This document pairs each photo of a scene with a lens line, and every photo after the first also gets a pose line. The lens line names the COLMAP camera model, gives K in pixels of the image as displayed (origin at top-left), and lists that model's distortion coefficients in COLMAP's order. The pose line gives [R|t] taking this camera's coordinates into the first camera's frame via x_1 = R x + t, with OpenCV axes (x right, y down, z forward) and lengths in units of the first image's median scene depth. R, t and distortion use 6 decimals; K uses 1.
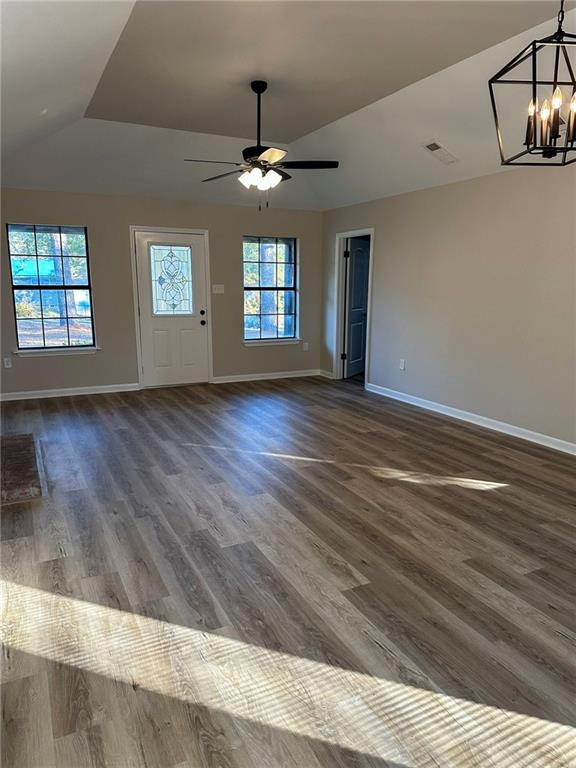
lens RADIAL K [[539.3, 0, 287.2], [0, 539.3, 385.9], [0, 0, 1]] dist [0.064721, -0.072016]
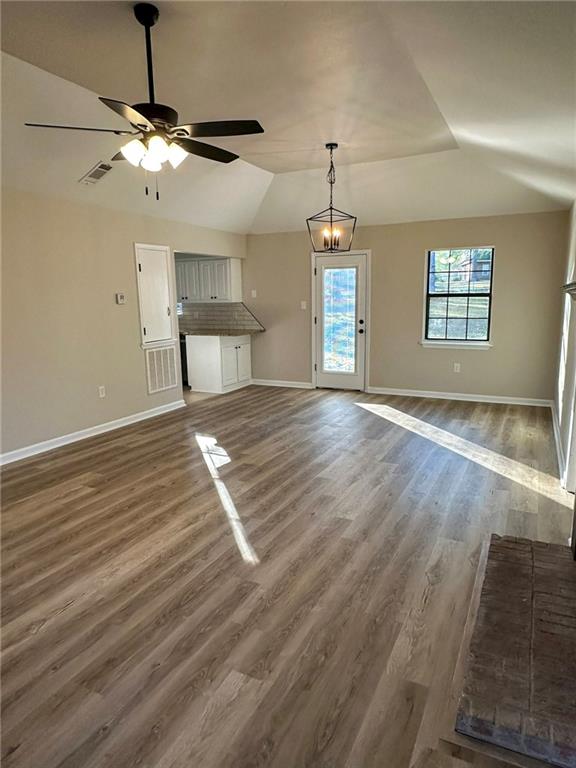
lens RADIAL K [[490.6, 0, 298.9], [0, 490.6, 378.7], [0, 0, 1]] dist [0.002953, 0.001736]
pose [[-0.612555, -0.130349, 0.779606, -0.832128], [0.163245, 0.944182, 0.286132, -0.320558], [-0.773387, 0.302538, -0.557084, 1.579607]]
